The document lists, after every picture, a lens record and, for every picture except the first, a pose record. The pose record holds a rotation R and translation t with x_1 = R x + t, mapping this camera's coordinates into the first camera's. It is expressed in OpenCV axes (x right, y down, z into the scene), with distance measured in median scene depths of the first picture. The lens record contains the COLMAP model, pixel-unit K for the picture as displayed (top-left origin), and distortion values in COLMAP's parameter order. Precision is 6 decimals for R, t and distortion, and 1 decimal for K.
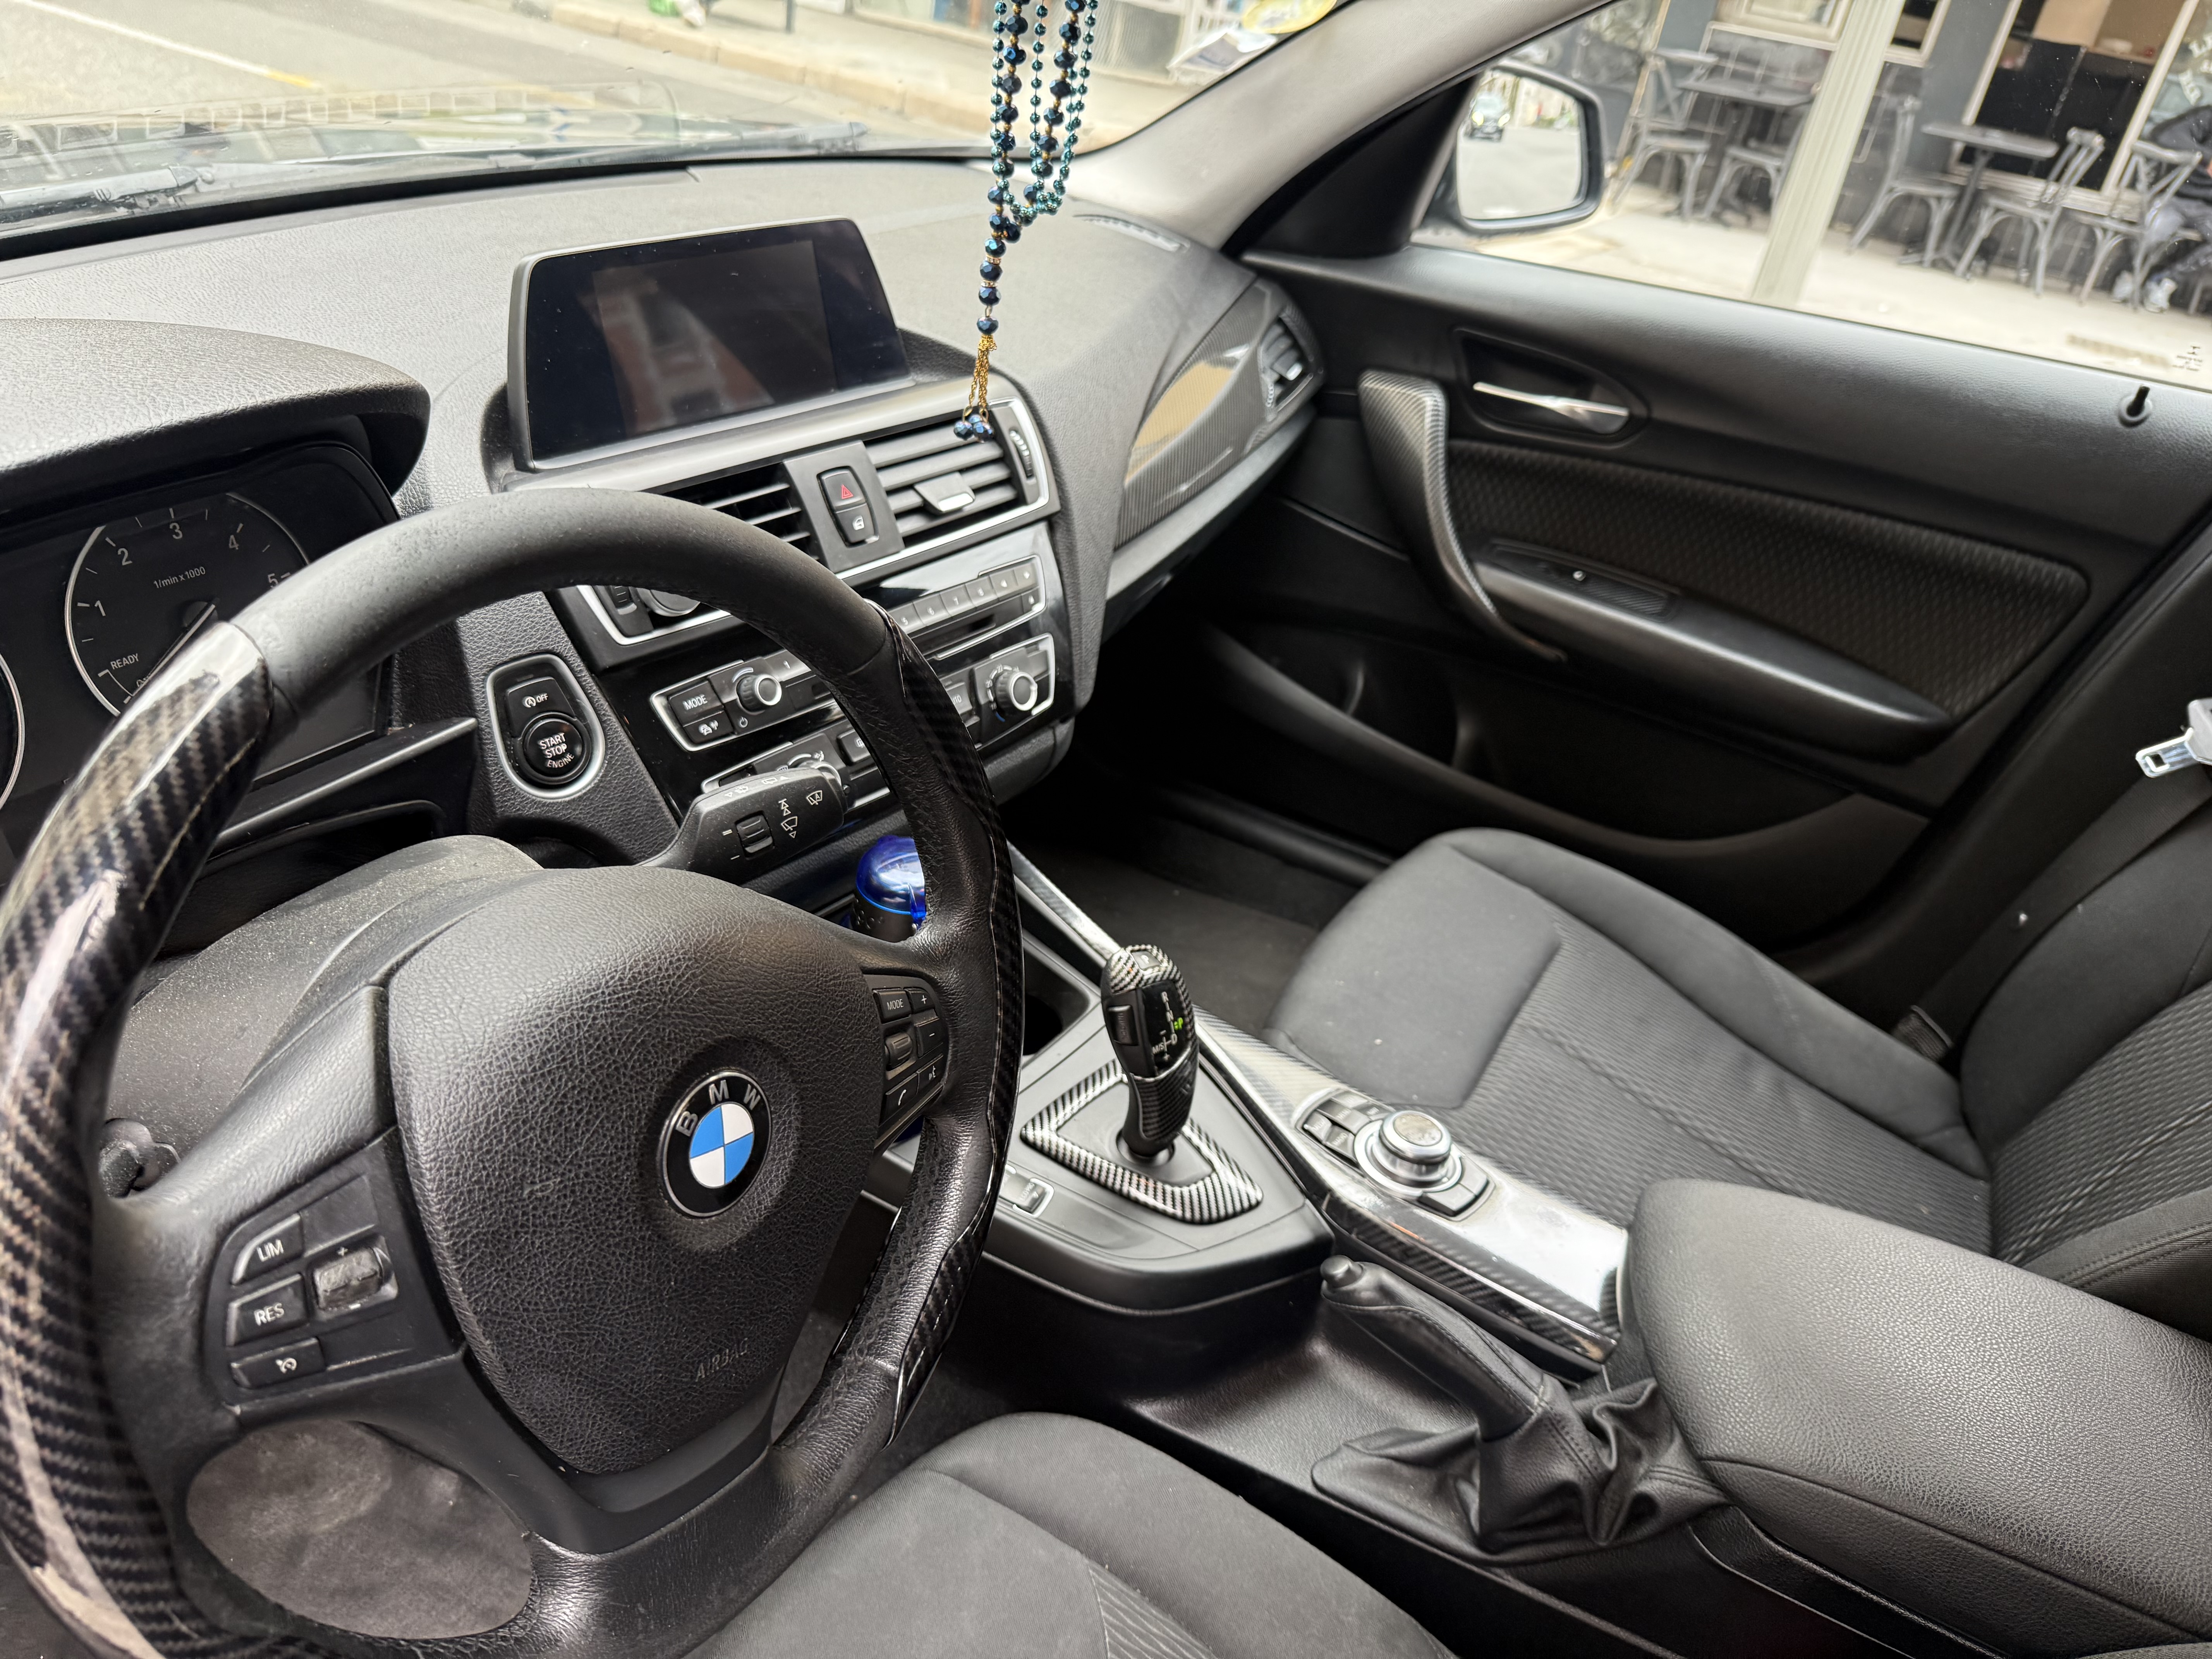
lens RADIAL K [[1432.2, 0, 1107.0], [0, 1432.2, 831.0], [0, 0, 1]] dist [0.001898, -0.000896]
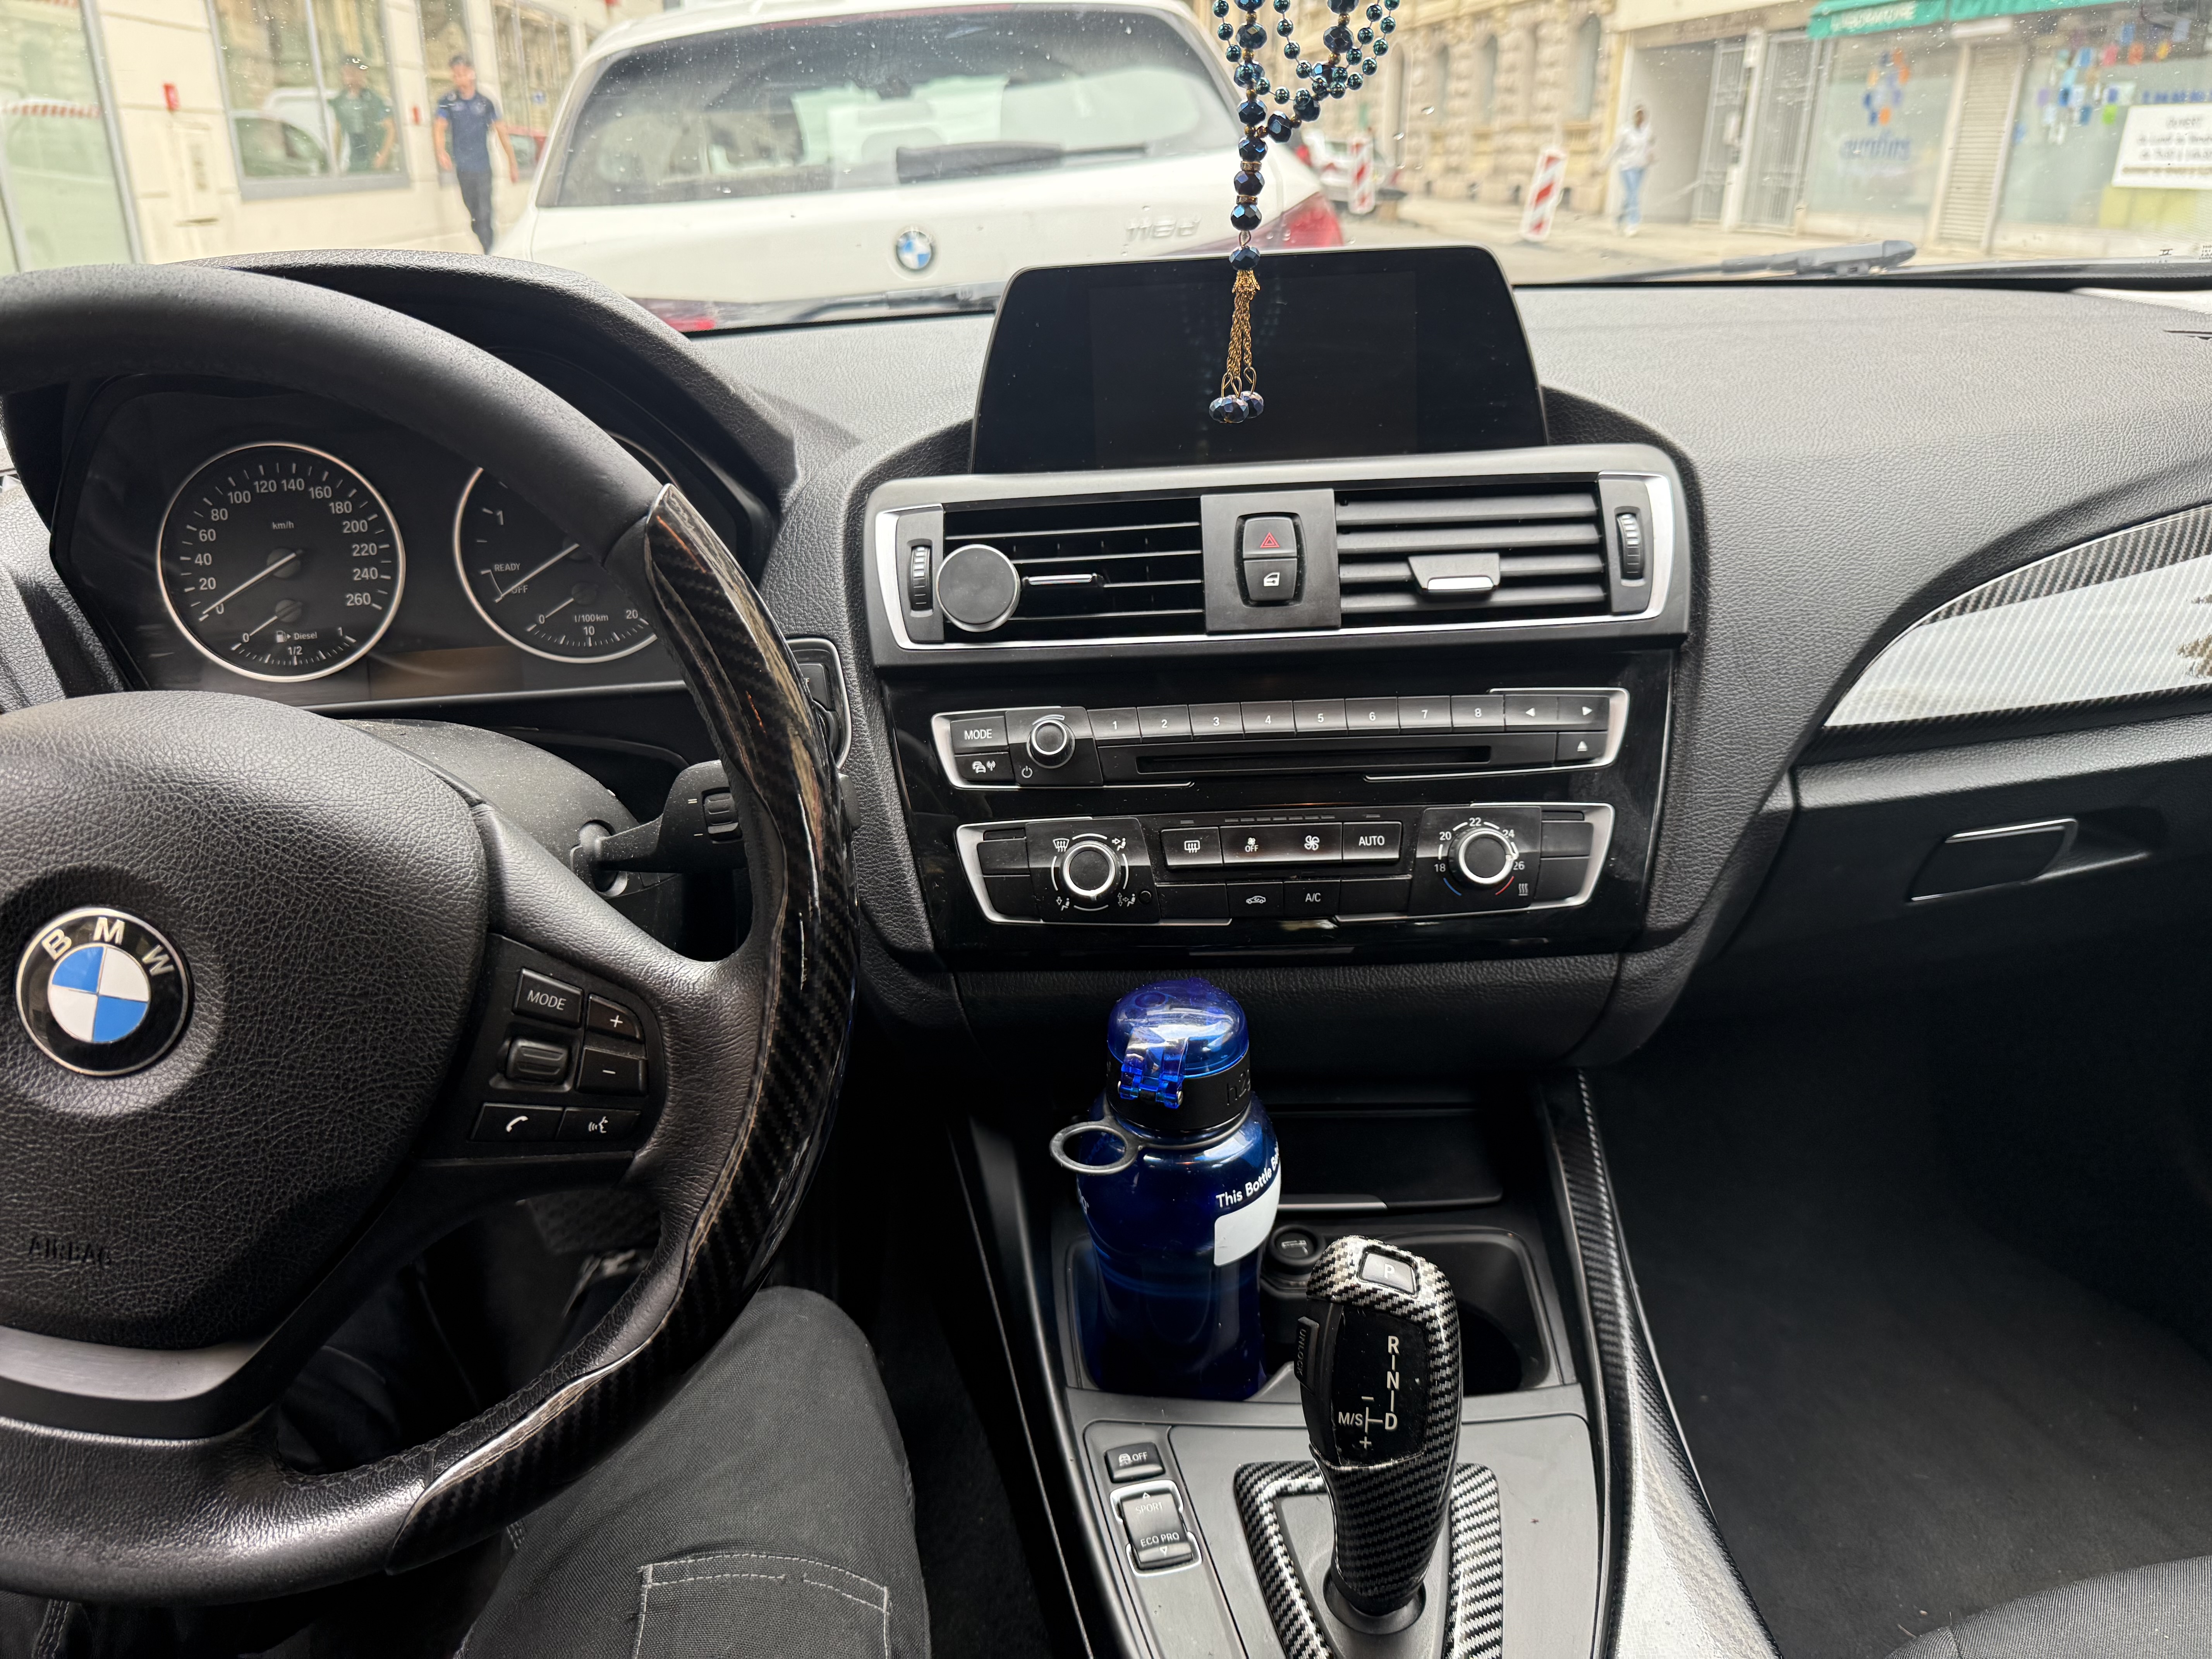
lens RADIAL K [[1432.2, 0, 1106.8], [0, 1432.2, 827.6], [0, 0, 1]] dist [0.001898, -0.000896]
pose [[0.582630, 0.173857, -0.793924, 0.458941], [-0.334118, 0.941725, -0.038973, -0.028299], [0.740883, 0.287972, 0.606766, 0.538330]]
